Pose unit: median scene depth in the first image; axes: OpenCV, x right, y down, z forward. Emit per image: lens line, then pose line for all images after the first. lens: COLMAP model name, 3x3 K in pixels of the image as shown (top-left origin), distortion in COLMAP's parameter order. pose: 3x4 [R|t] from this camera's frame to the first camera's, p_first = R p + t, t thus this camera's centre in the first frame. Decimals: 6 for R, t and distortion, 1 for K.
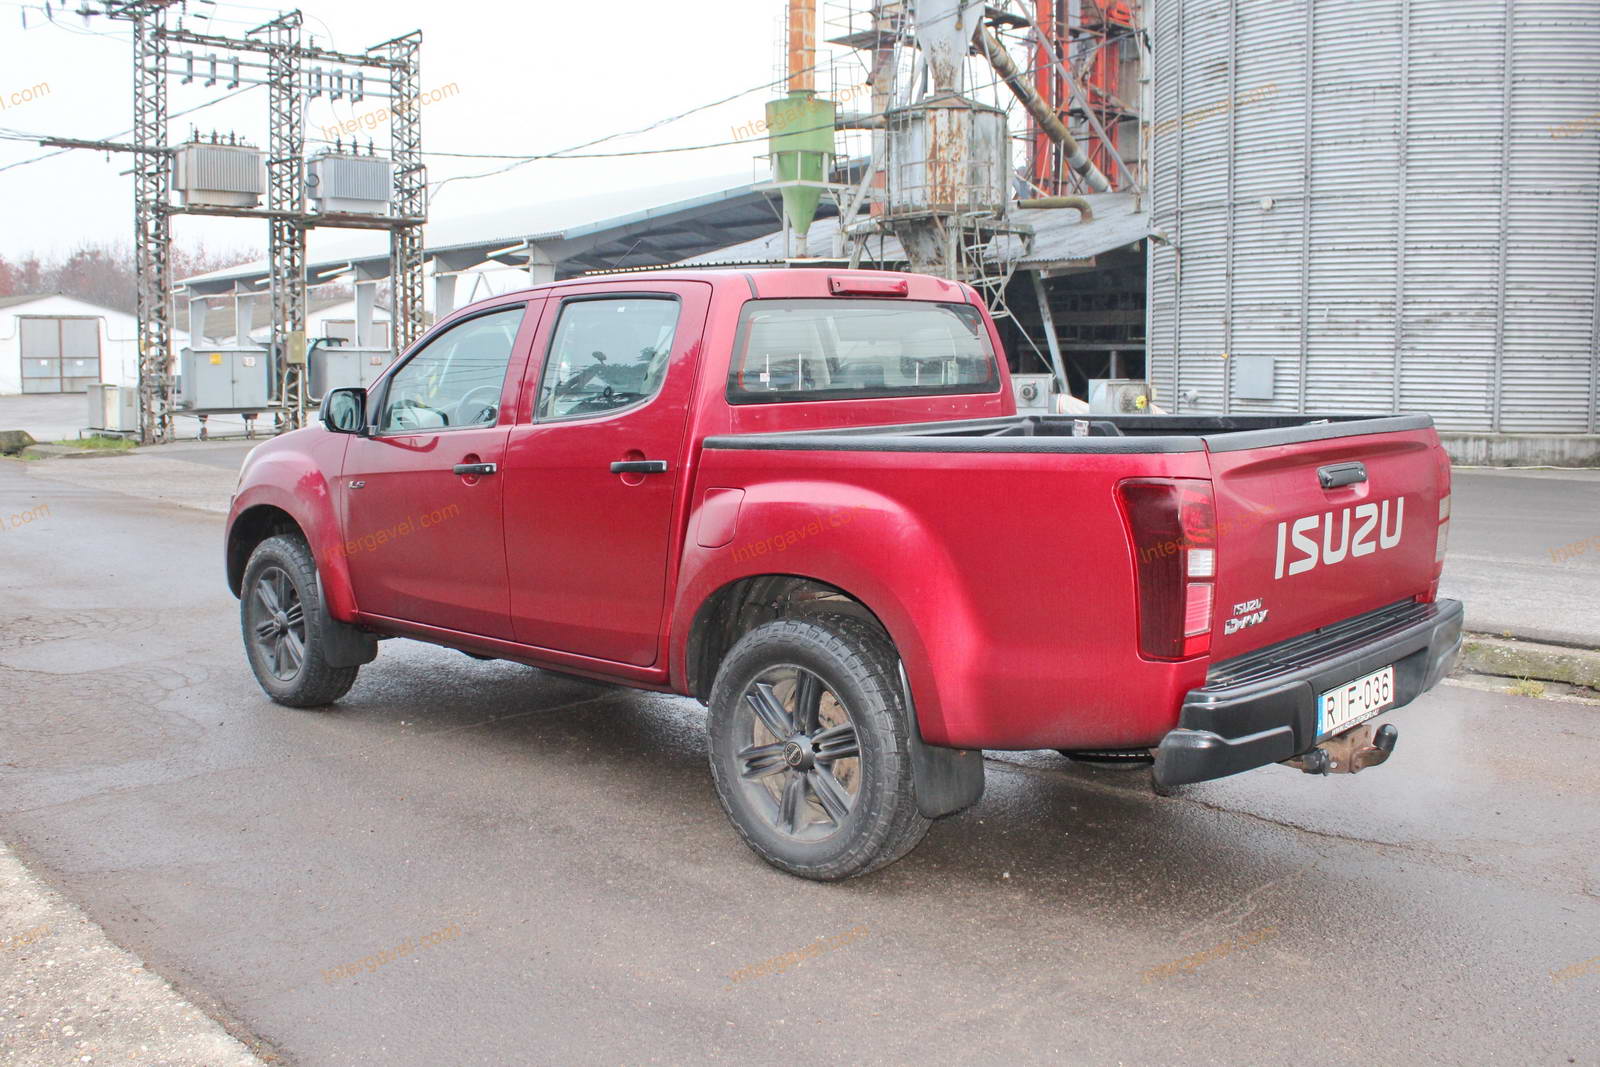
lens RADIAL K [[1496.4, 0, 759.4], [0, 1496.4, 495.4], [0, 0, 1]] dist [-0.143913, 0.097895]
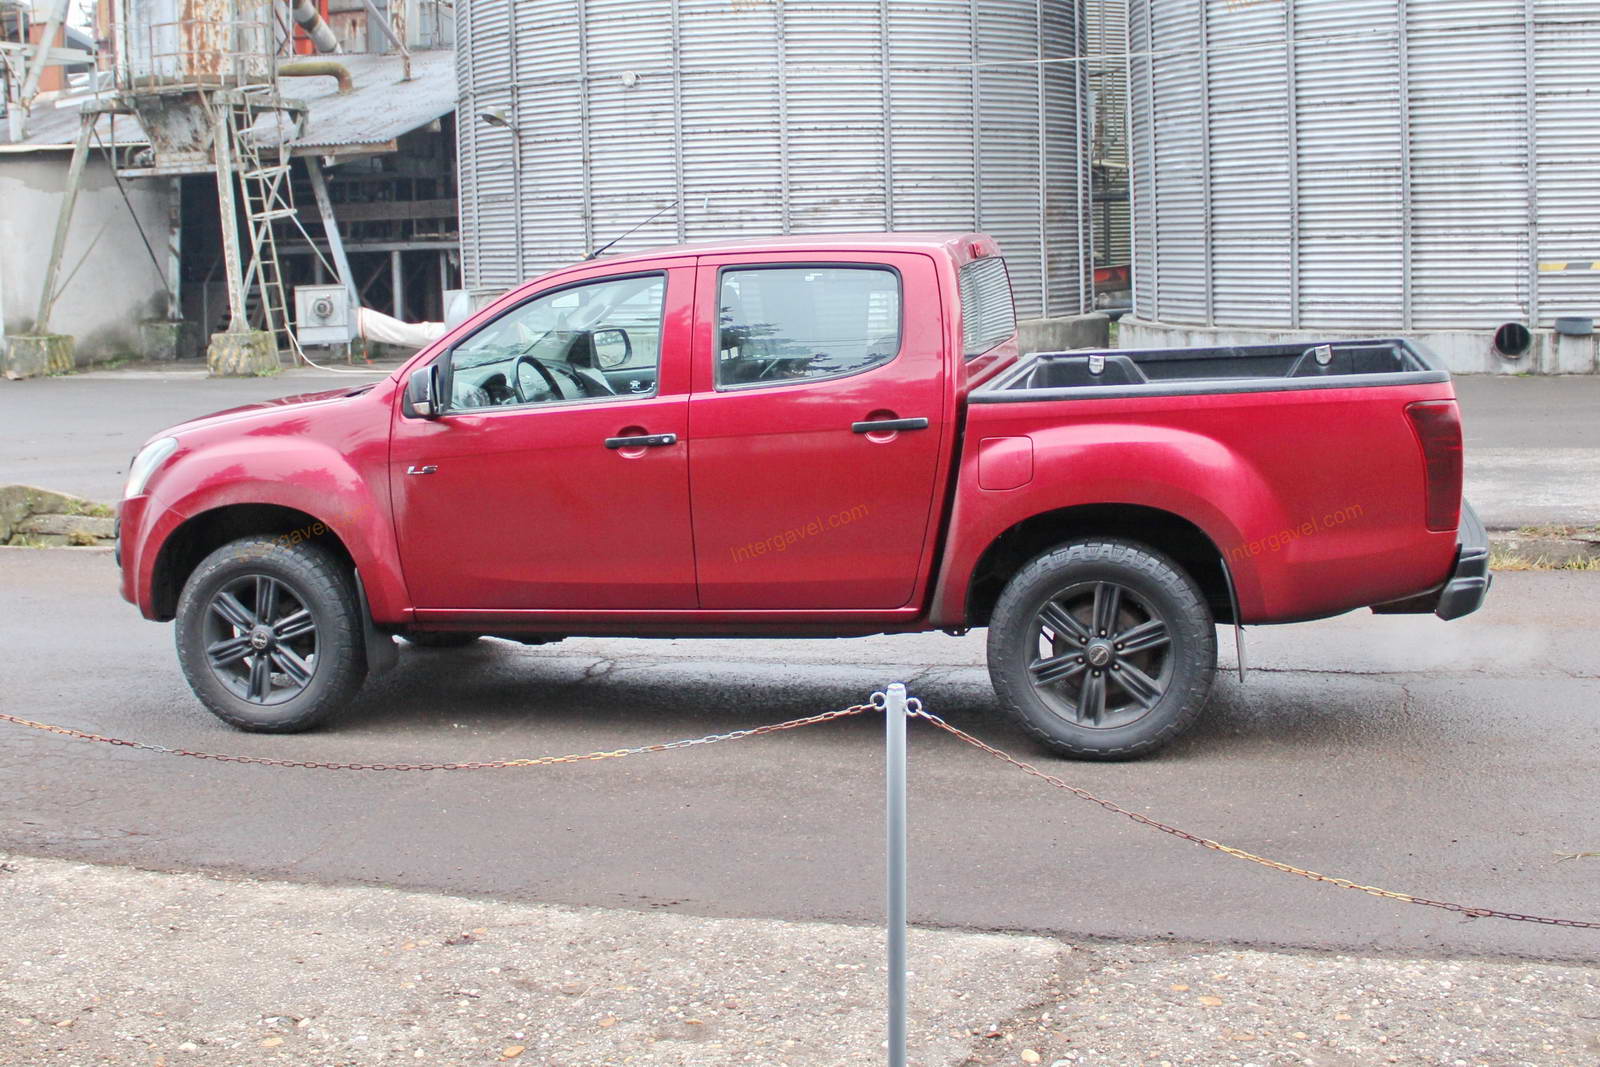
lens RADIAL K [[1953.9, 0, 779.8], [0, 1953.9, 471.6], [0, 0, 1]] dist [-0.146413, 0.085001]
pose [[0.857766, -0.087053, 0.506616, -0.151158], [0.074831, 0.996204, 0.044483, -0.009261], [-0.508565, -0.000245, 0.861024, -0.032957]]
